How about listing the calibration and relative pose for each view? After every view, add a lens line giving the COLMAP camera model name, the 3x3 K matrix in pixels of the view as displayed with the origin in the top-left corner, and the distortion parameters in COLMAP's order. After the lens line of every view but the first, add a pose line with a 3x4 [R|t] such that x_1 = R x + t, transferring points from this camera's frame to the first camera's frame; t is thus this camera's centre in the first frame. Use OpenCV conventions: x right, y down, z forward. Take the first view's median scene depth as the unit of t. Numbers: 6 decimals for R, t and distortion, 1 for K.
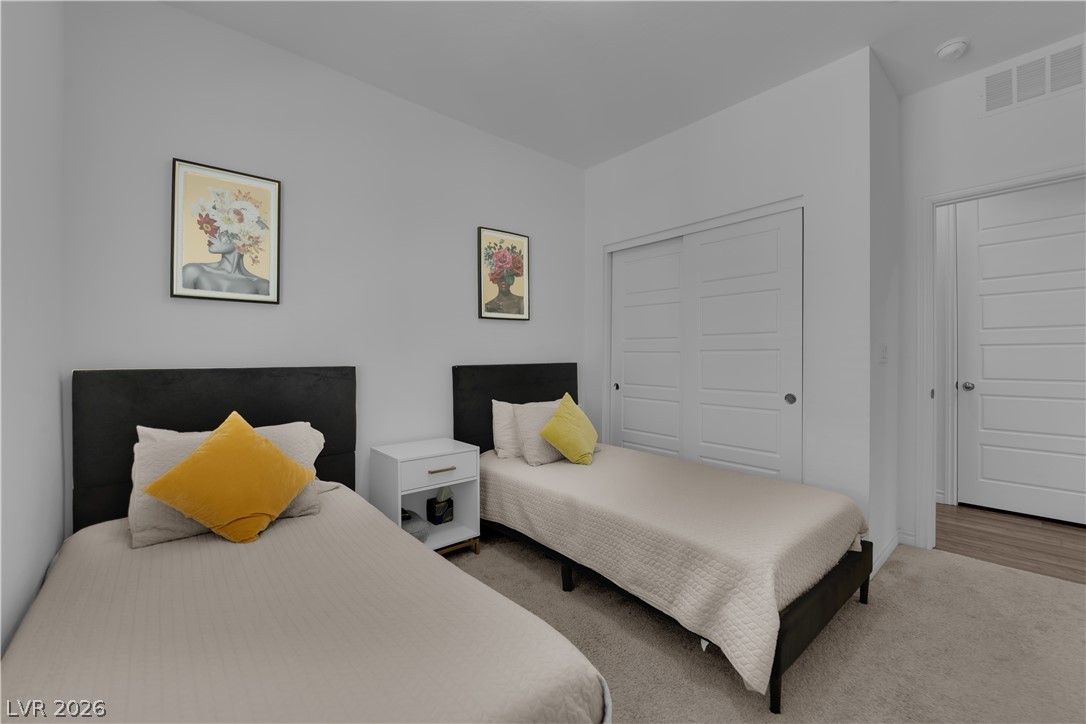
lens RADIAL K [[436.2, 0, 547.8], [0, 436.2, 359.5], [0, 0, 1]] dist [-0.010909, -0.003144]
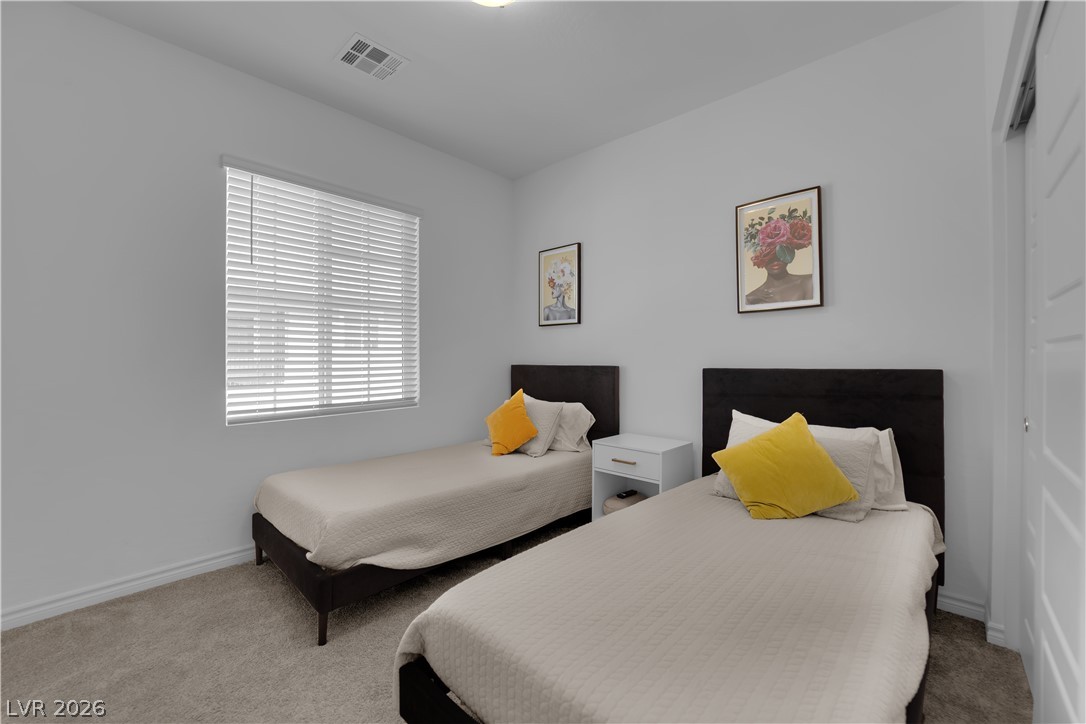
lens RADIAL K [[436.2, 0, 554.4], [0, 436.2, 363.2], [0, 0, 1]] dist [-0.010909, -0.003144]
pose [[0.116480, 0.010288, -0.993140, 0.636274], [-0.006816, 0.999931, 0.009559, -0.002889], [0.993170, 0.005655, 0.116542, 0.532432]]
